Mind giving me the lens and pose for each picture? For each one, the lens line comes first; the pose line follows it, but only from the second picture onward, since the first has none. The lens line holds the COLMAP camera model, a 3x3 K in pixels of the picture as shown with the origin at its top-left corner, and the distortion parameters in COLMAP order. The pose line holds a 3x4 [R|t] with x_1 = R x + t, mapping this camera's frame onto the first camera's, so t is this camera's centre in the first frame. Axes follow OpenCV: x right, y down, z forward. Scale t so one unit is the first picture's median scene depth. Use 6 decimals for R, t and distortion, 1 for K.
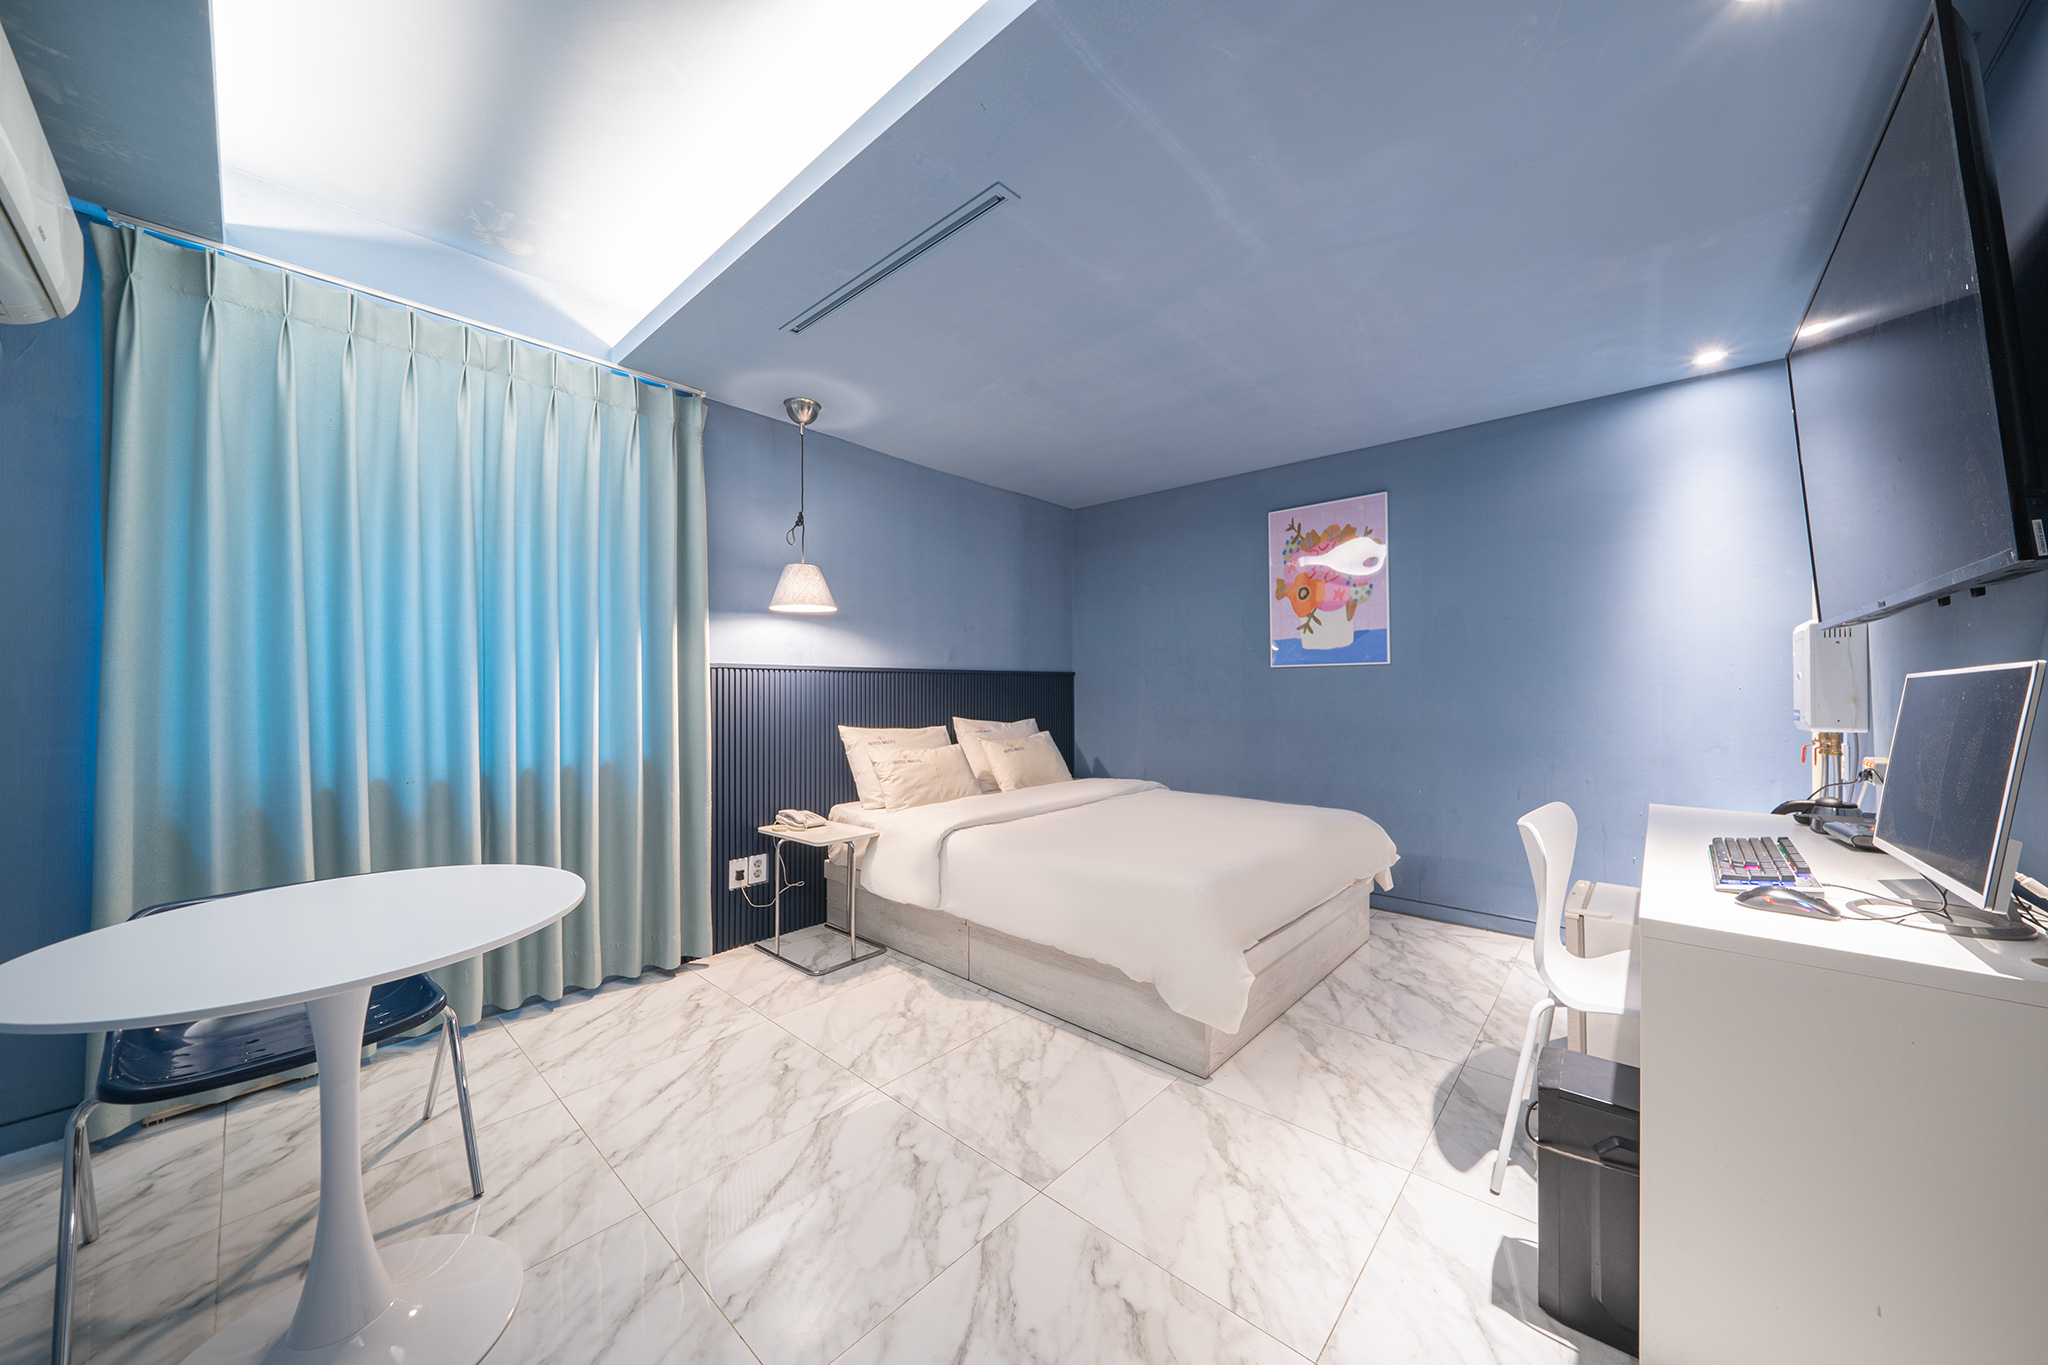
lens RADIAL K [[685.8, 0, 1055.6], [0, 685.8, 683.0], [0, 0, 1]] dist [-0.000851, -0.000069]
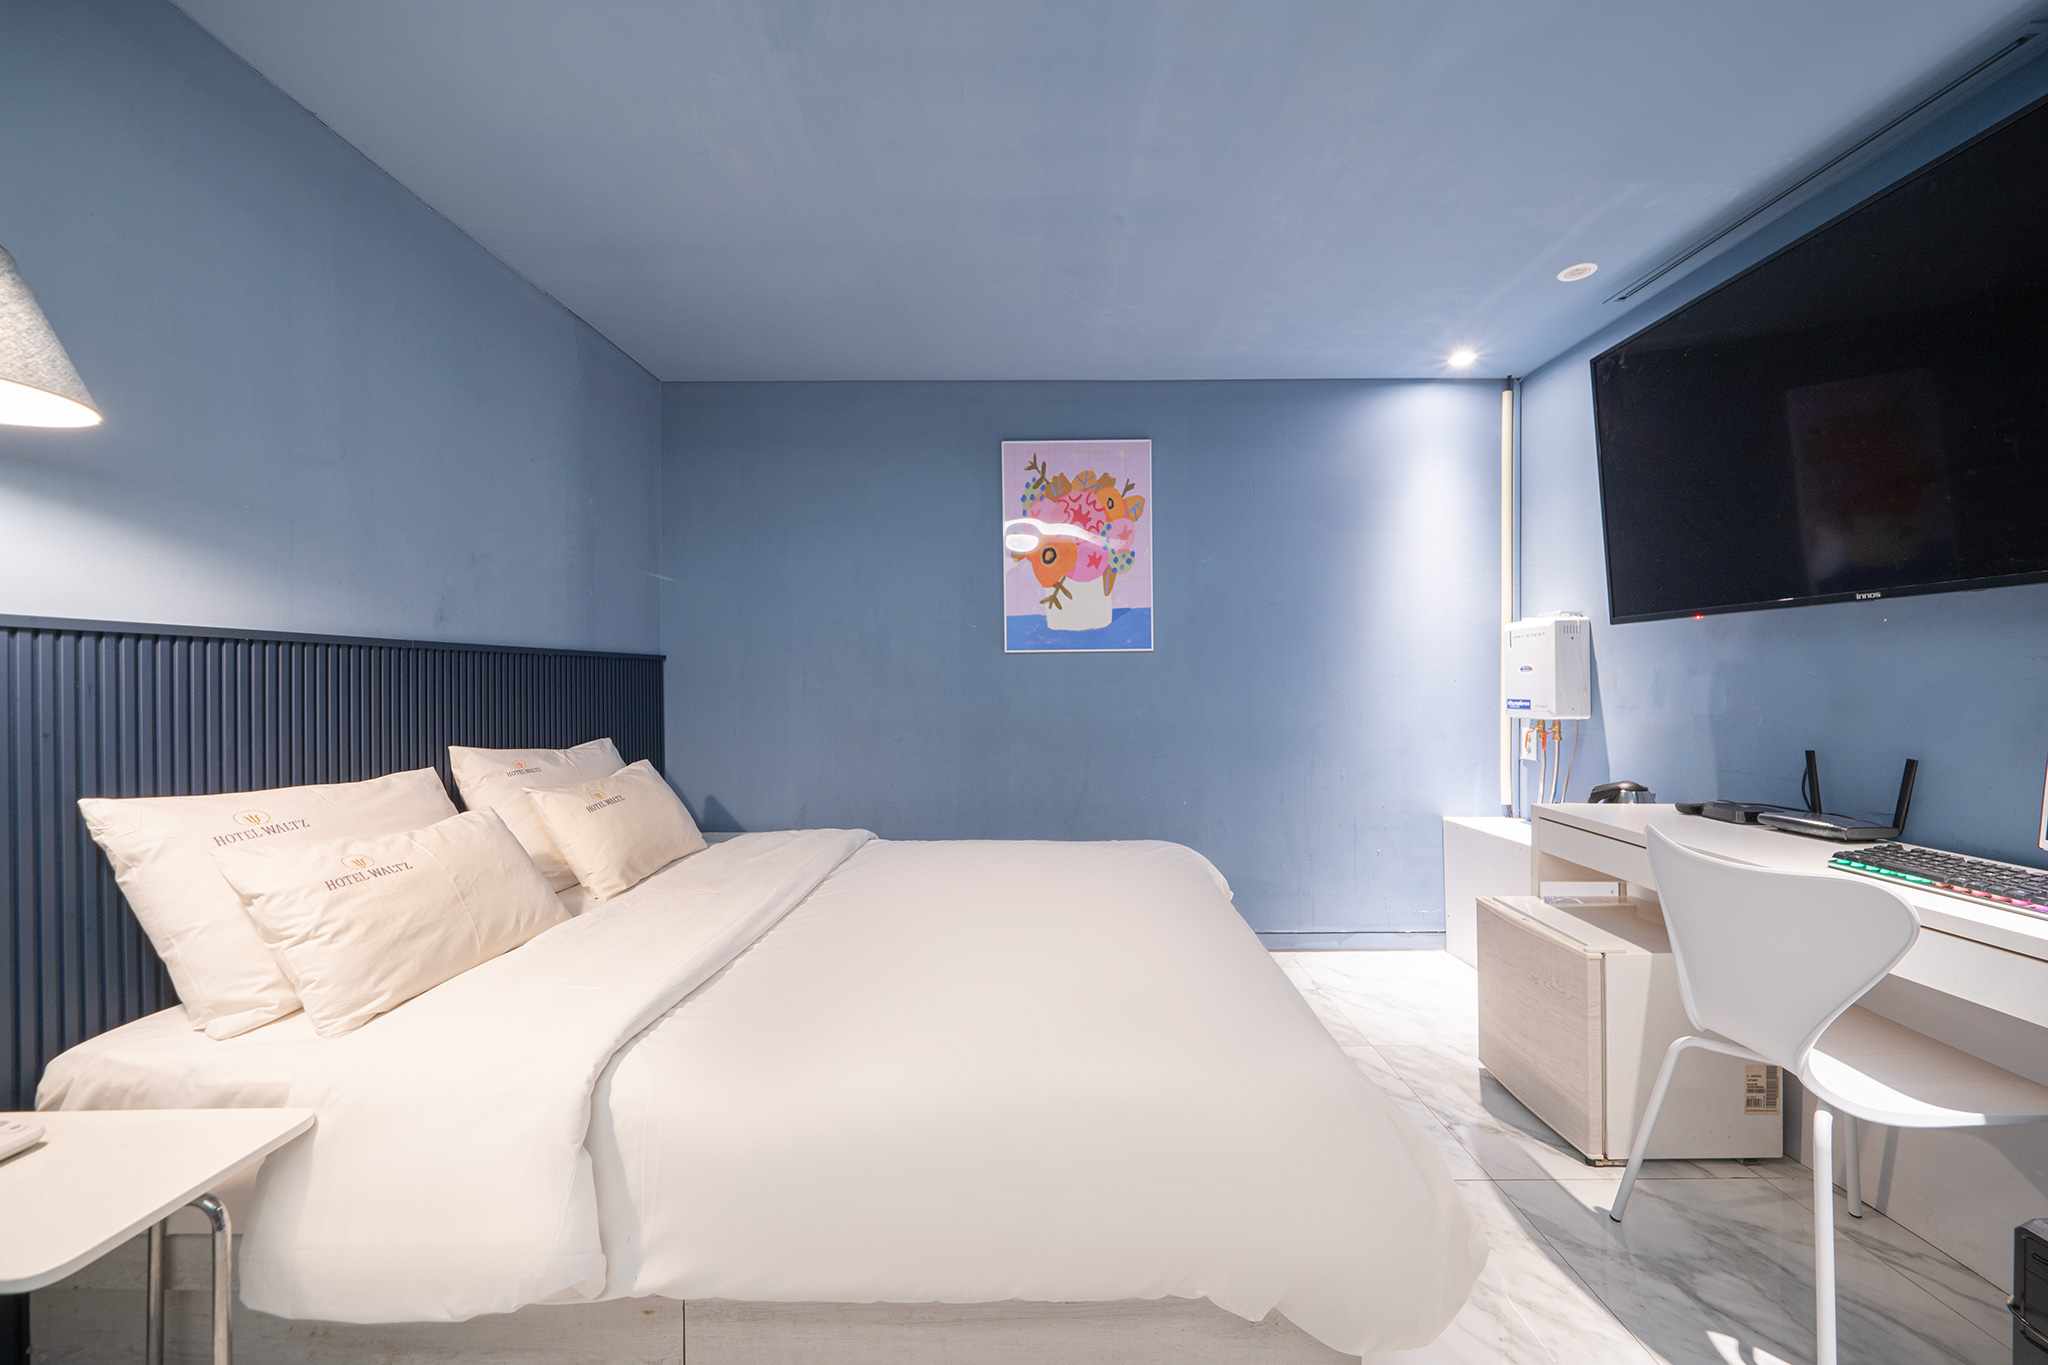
lens RADIAL K [[723.6, 0, 1024.0], [0, 723.6, 682.5], [0, 0, 1]] dist [0.001386, 0.000175]
pose [[0.767839, -0.003430, 0.640633, -0.193864], [-0.001776, 0.999970, 0.007482, 0.003708], [-0.640640, -0.006883, 0.767811, 0.453724]]
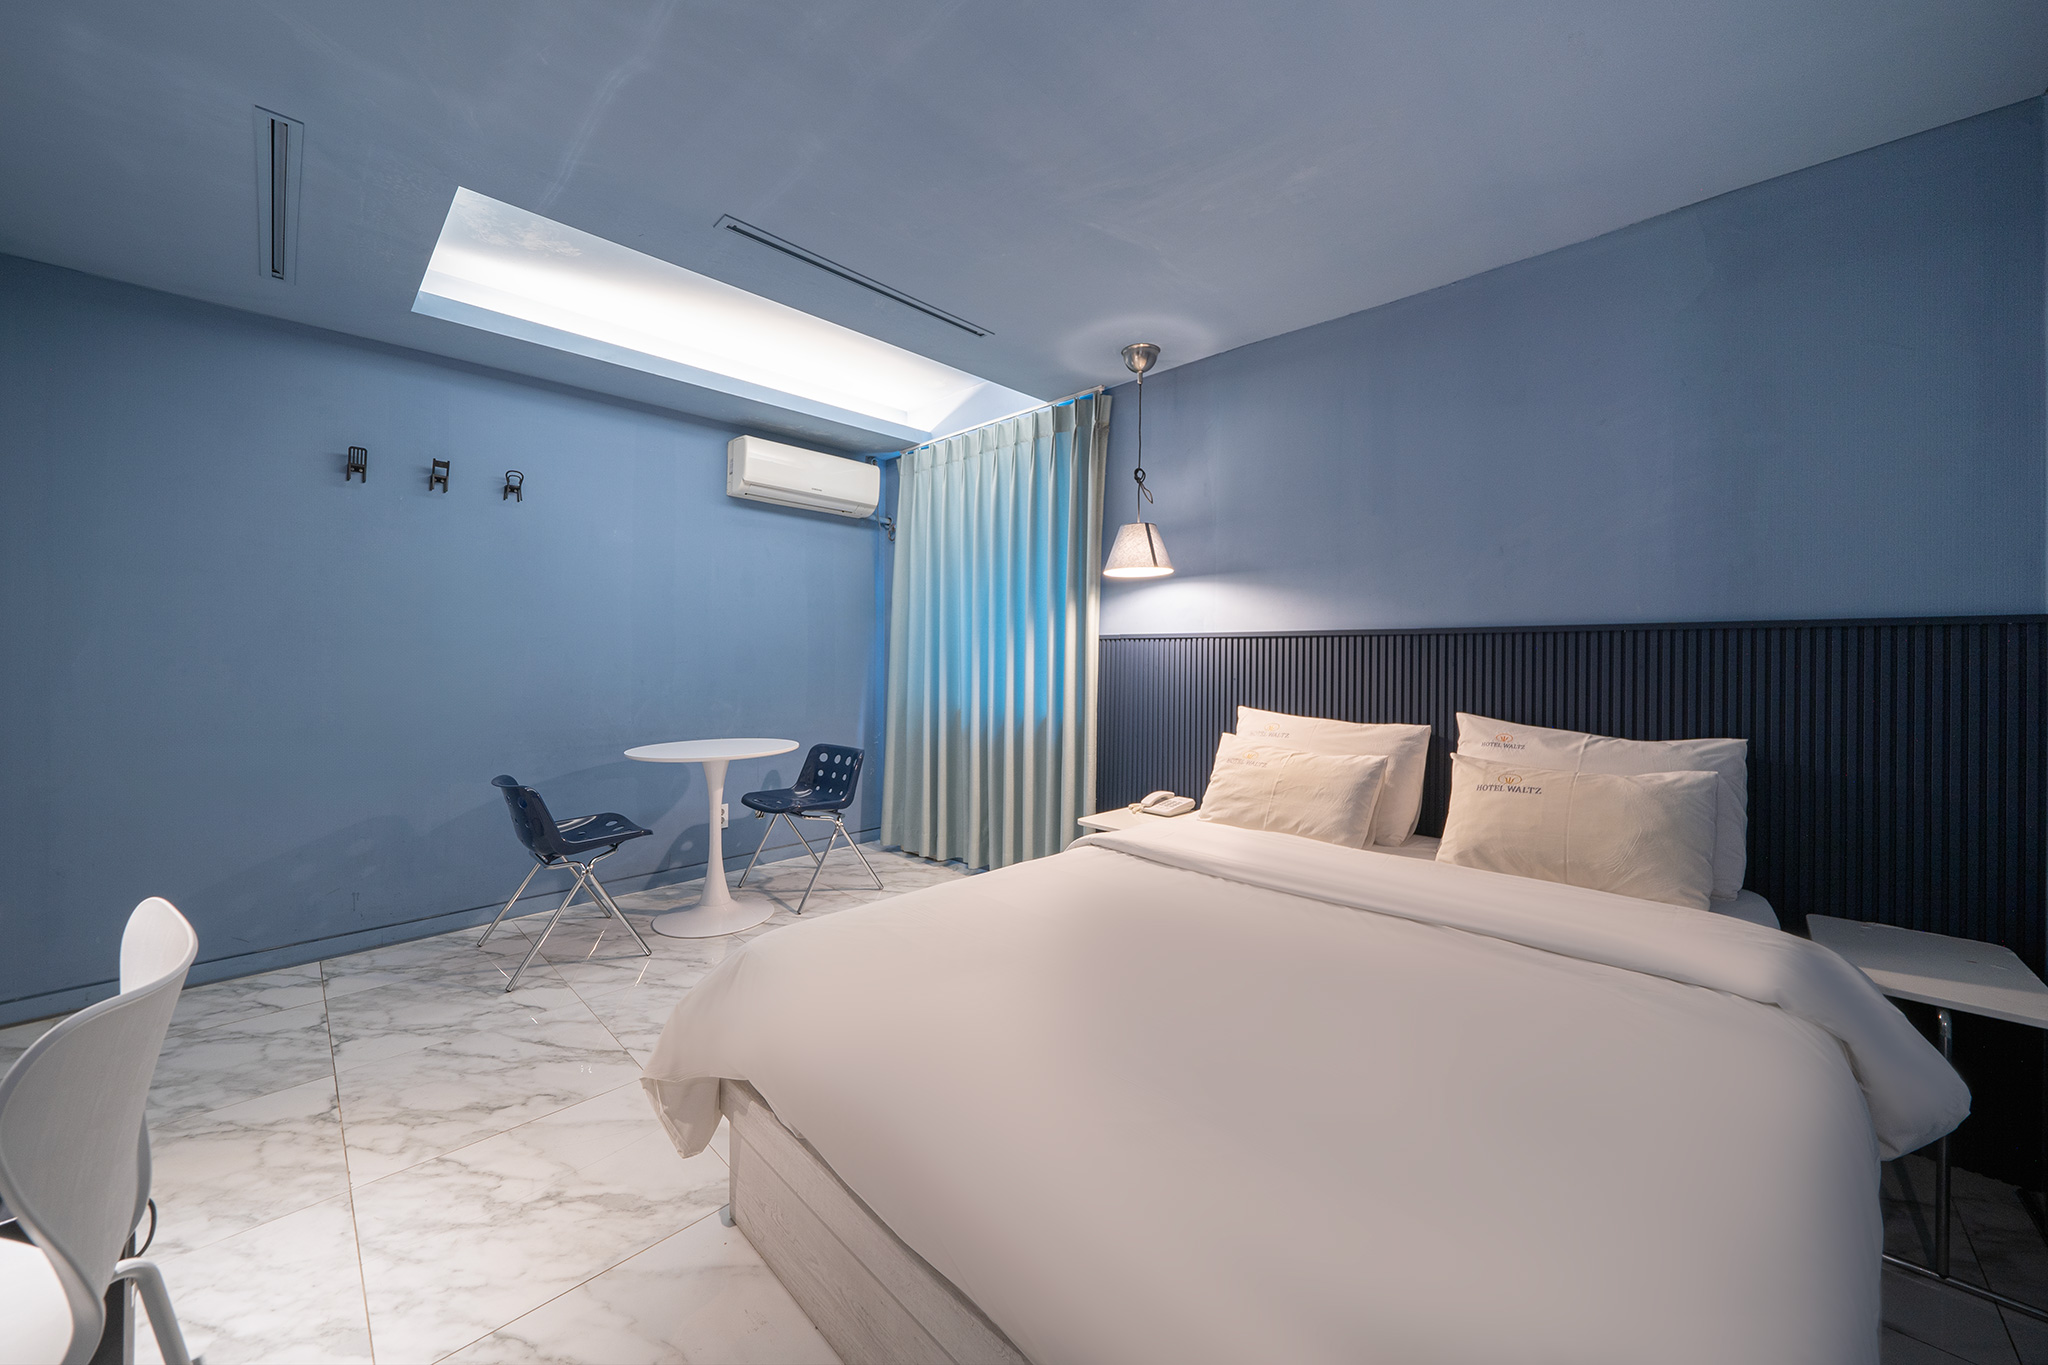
lens RADIAL K [[735.6, 0, 983.9], [0, 735.6, 625.3], [0, 0, 1]] dist [0.000122, 0.000319]
pose [[-0.087053, -0.038597, -0.995456, 0.579102], [0.002847, 0.999235, -0.038993, 0.000693], [0.996200, -0.006228, -0.086877, 0.792594]]
